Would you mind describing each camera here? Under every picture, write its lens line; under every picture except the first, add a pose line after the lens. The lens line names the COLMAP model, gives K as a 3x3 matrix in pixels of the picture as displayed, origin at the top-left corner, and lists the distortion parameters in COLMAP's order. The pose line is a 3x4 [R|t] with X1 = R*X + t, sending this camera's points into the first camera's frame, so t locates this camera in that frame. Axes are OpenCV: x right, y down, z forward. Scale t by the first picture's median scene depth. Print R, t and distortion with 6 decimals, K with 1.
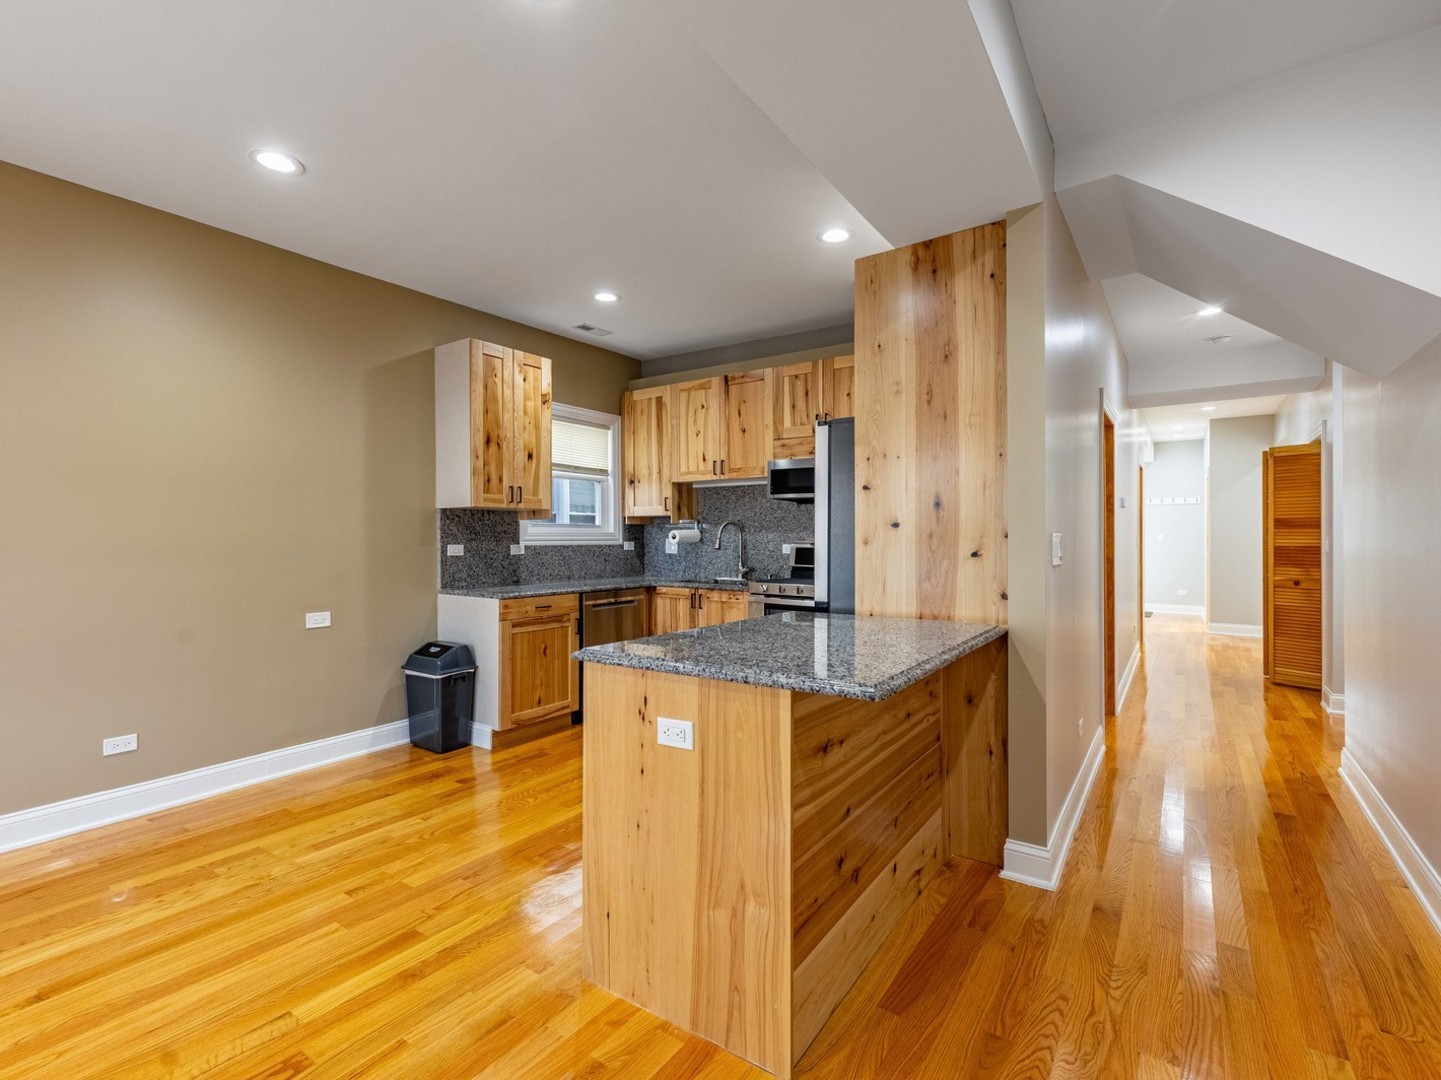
lens RADIAL K [[708.2, 0, 717.8], [0, 708.2, 530.9], [0, 0, 1]] dist [0.002582, 0.000740]
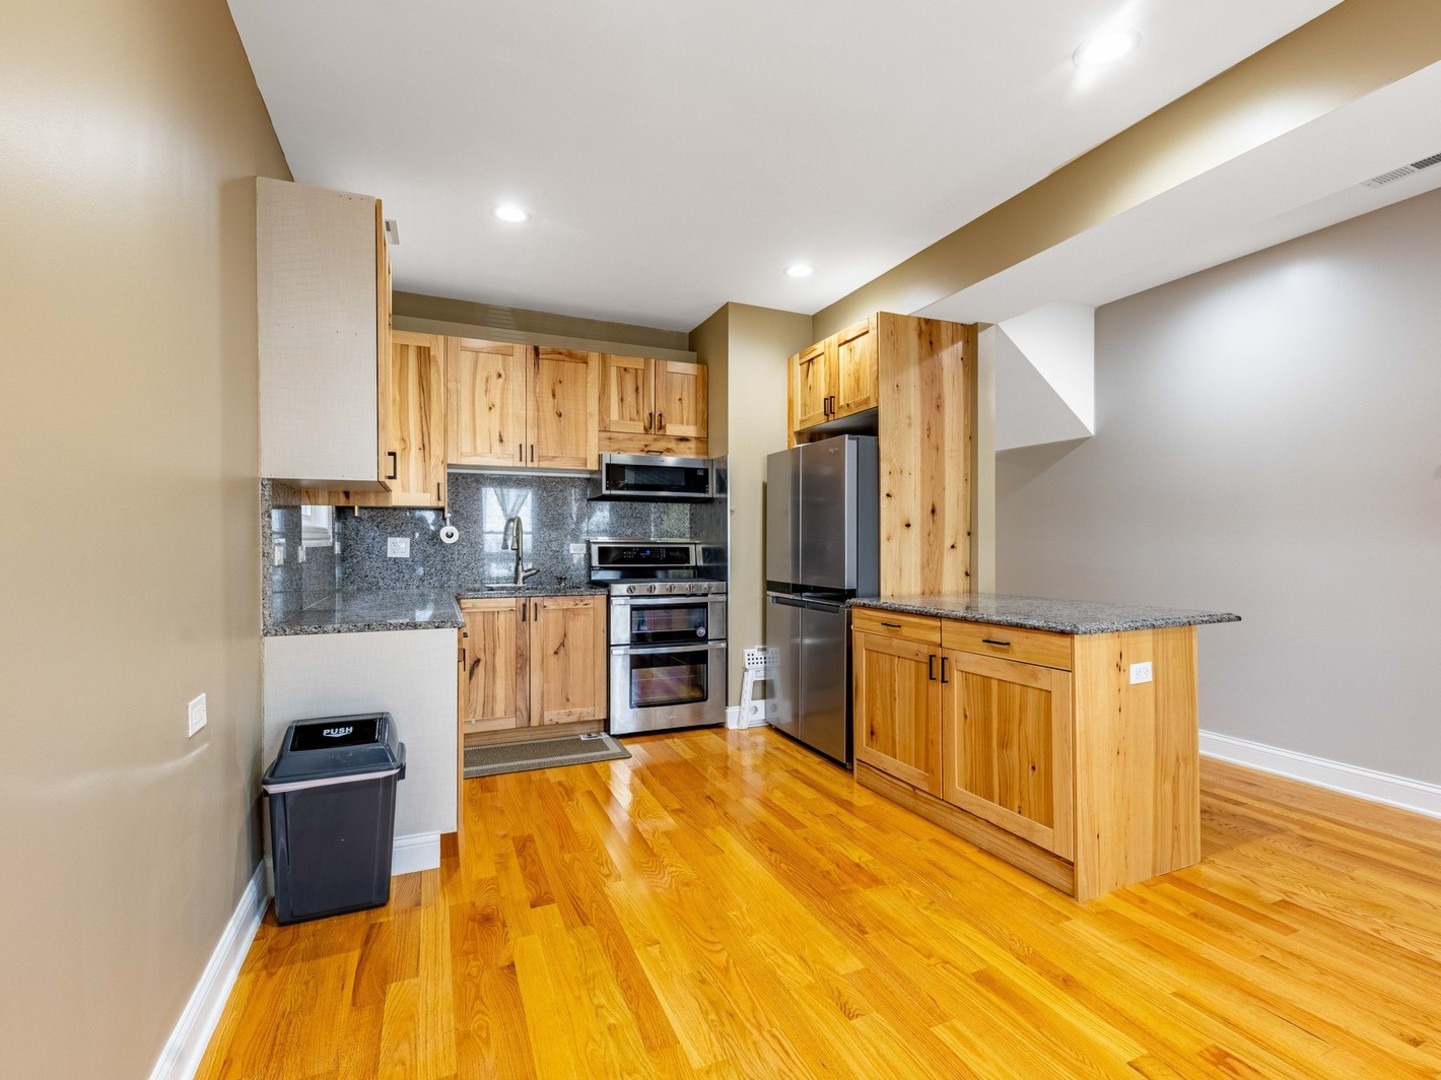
lens RADIAL K [[693.9, 0, 741.2], [0, 693.9, 534.6], [0, 0, 1]] dist [0.000826, -0.000577]
pose [[0.486692, 0.006161, 0.873552, -0.672612], [-0.007073, 0.999970, -0.003112, 0.009892], [-0.873545, -0.004664, 0.486721, 0.422016]]
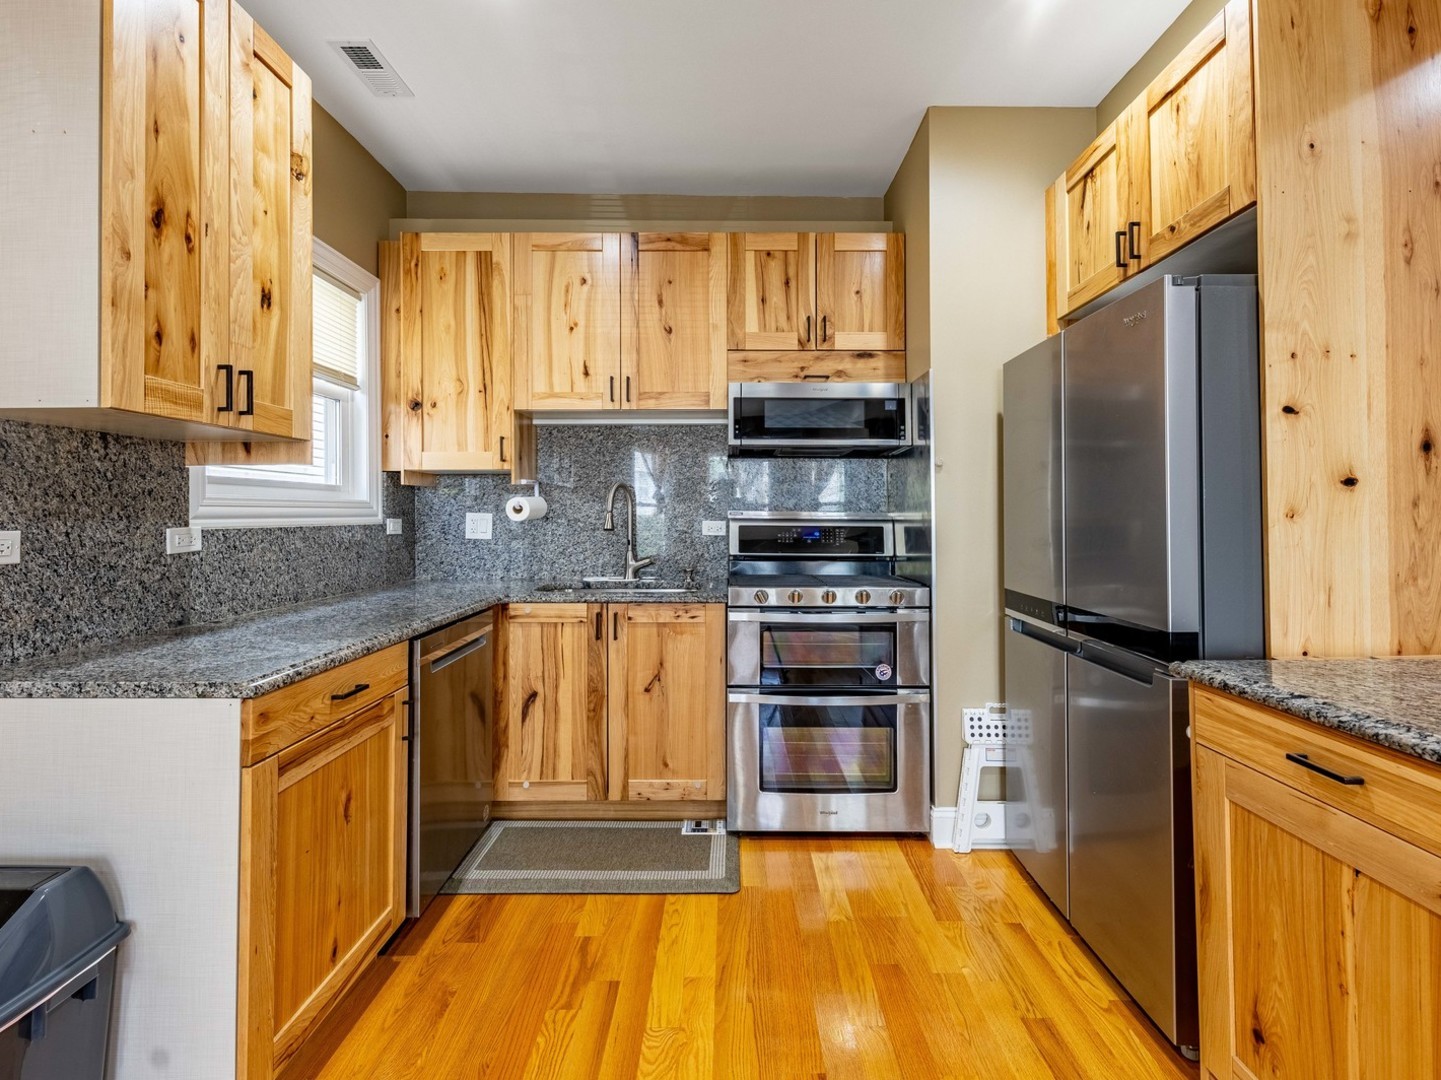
lens RADIAL K [[678.7, 0, 731.5], [0, 678.7, 499.6], [0, 0, 1]] dist [0.003163, -0.000383]
pose [[0.808239, 0.009445, 0.588779, -0.283258], [-0.002674, 0.999920, -0.012370, 0.008519], [-0.588848, 0.008423, 0.808200, 0.563493]]
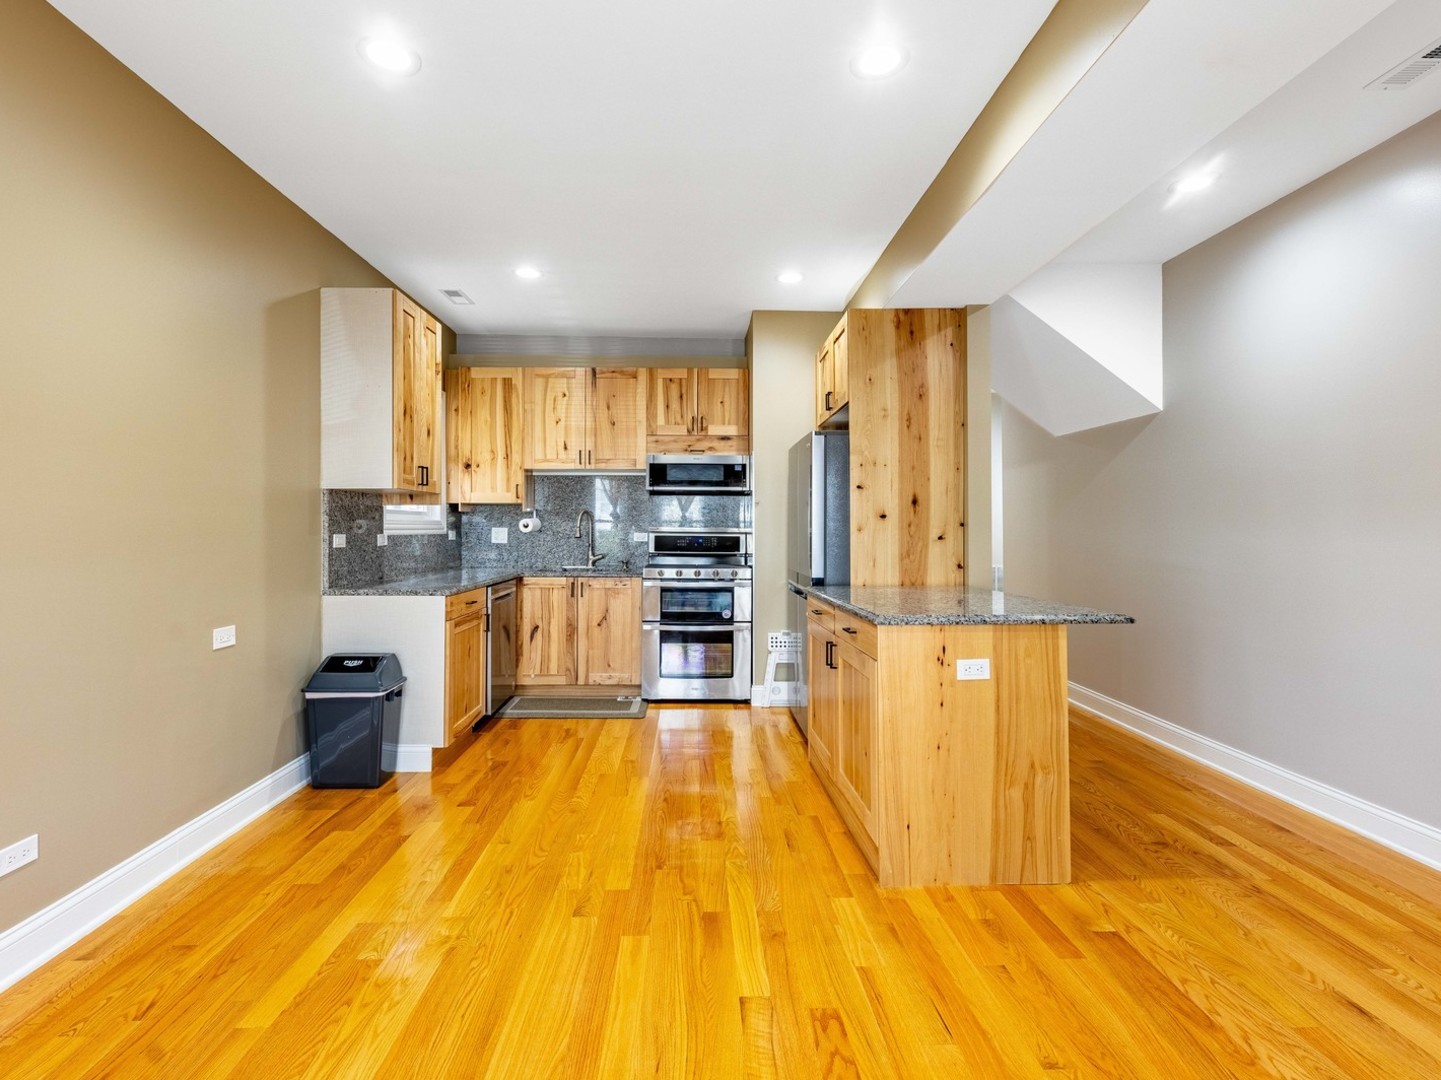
lens RADIAL K [[704.0, 0, 718.1], [0, 704.0, 512.3], [0, 0, 1]] dist [0.000639, 0.000210]
pose [[0.791196, 0.014117, 0.611400, -0.523519], [-0.006333, 0.999869, -0.014891, 0.003798], [-0.611530, 0.007910, 0.791181, 0.096455]]
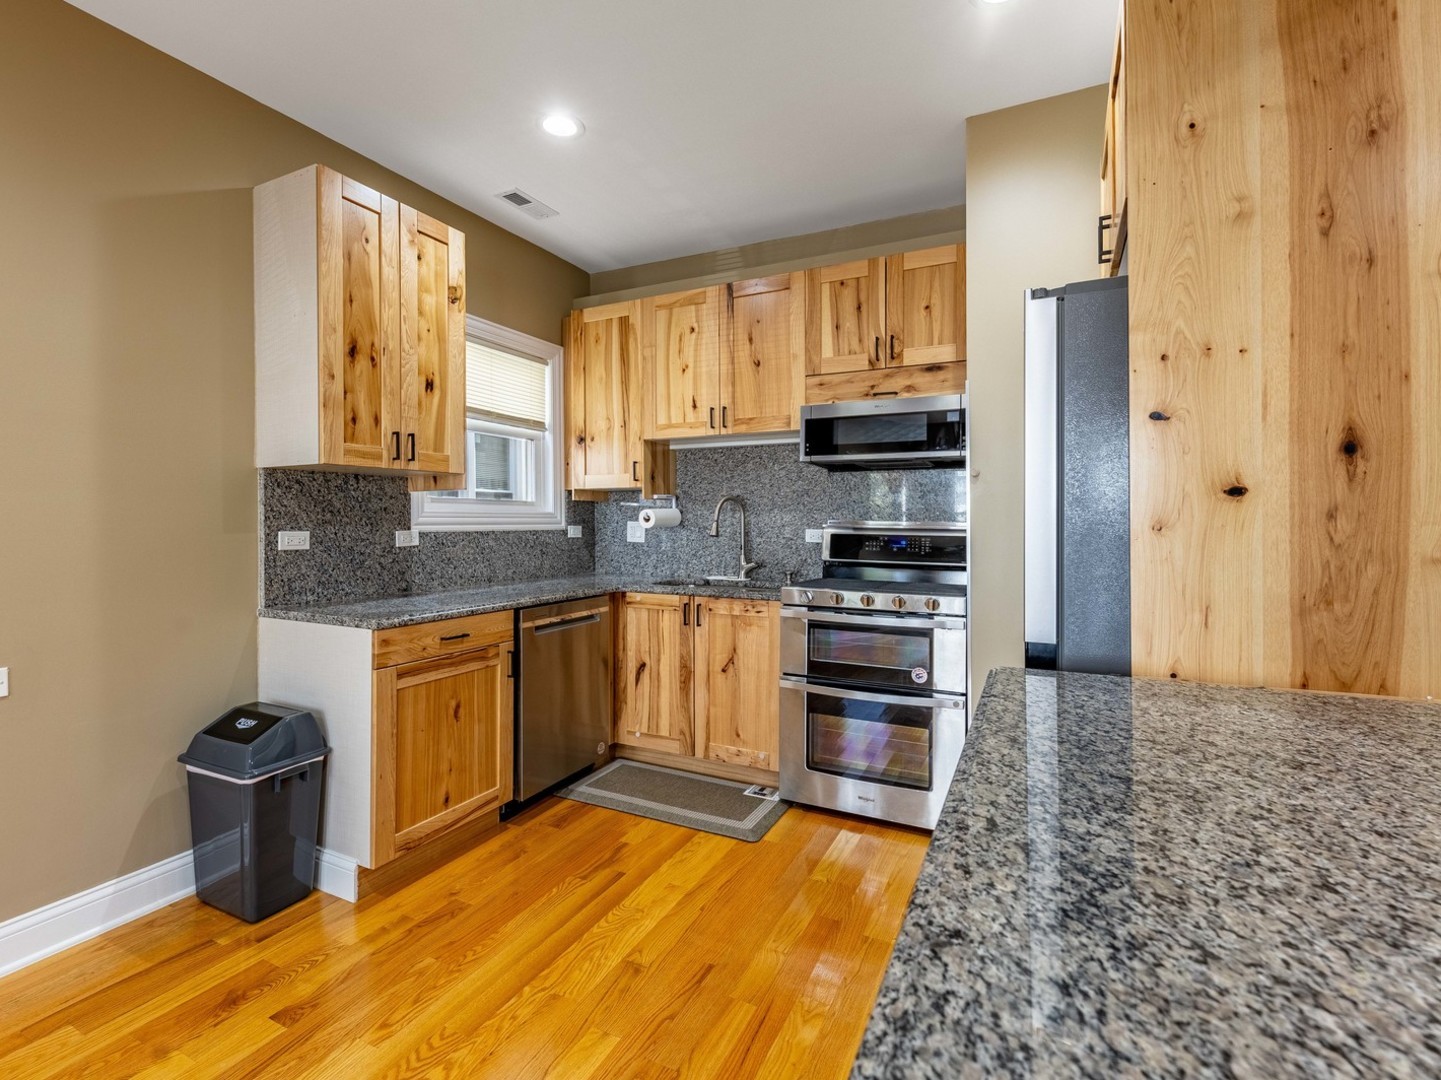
lens RADIAL K [[683.7, 0, 725.1], [0, 683.7, 515.2], [0, 0, 1]] dist [0.004381, 0.000256]
pose [[0.987064, 0.001324, 0.160324, -0.111176], [-0.001412, 0.999999, 0.000432, 0.005557], [-0.160323, -0.000653, 0.987064, 0.388914]]
